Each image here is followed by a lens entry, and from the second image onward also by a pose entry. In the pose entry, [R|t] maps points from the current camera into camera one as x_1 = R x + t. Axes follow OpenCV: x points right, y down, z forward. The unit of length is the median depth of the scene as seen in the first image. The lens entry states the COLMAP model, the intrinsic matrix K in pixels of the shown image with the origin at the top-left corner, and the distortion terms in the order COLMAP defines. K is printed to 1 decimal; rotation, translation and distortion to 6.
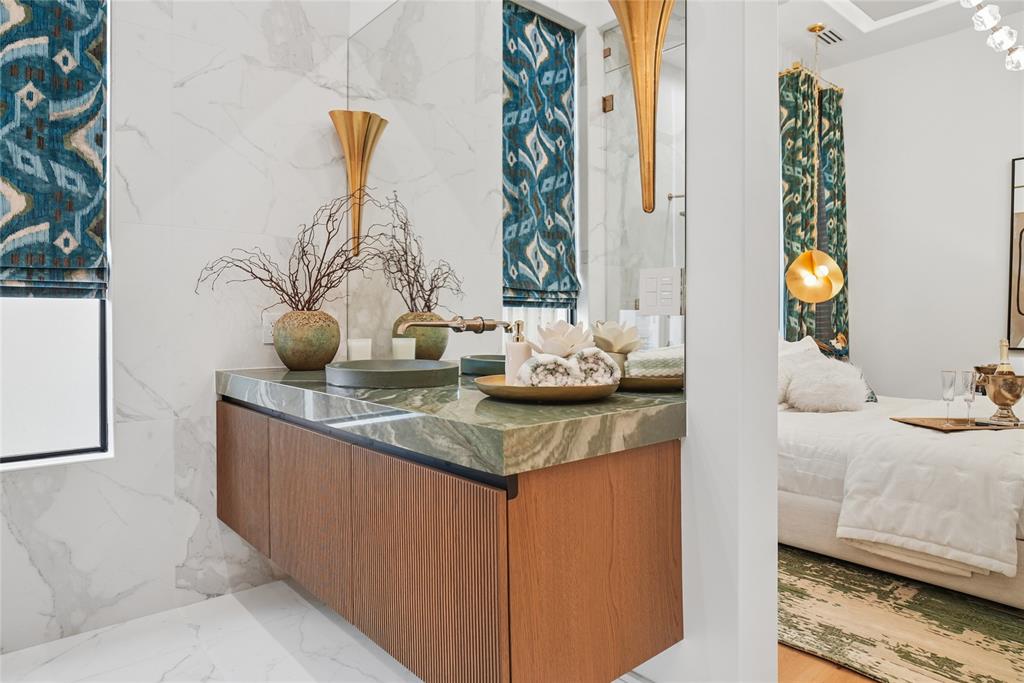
lens RADIAL K [[604.1, 0, 512.0], [0, 604.1, 341.5], [0, 0, 1]] dist [-0.004954, 0.000741]
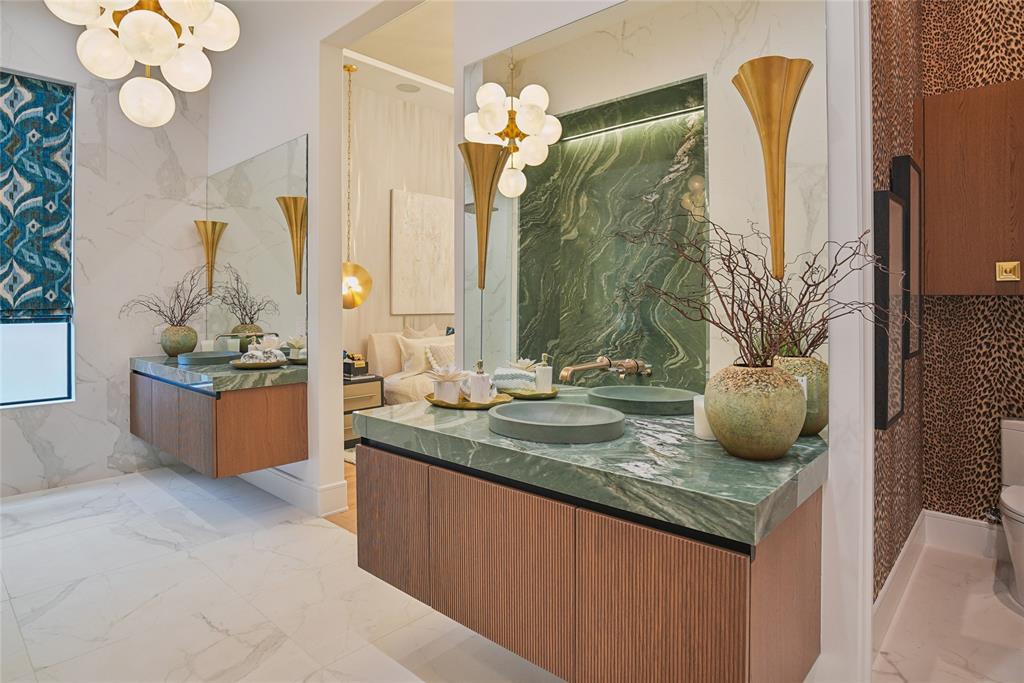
lens RADIAL K [[569.8, 0, 509.5], [0, 569.8, 310.1], [0, 0, 1]] dist [-0.007174, -0.001211]
pose [[0.995545, -0.006691, 0.094051, 0.609330], [0.008276, 0.999830, -0.016473, -0.069839], [-0.093924, 0.017178, 0.995431, -1.028362]]
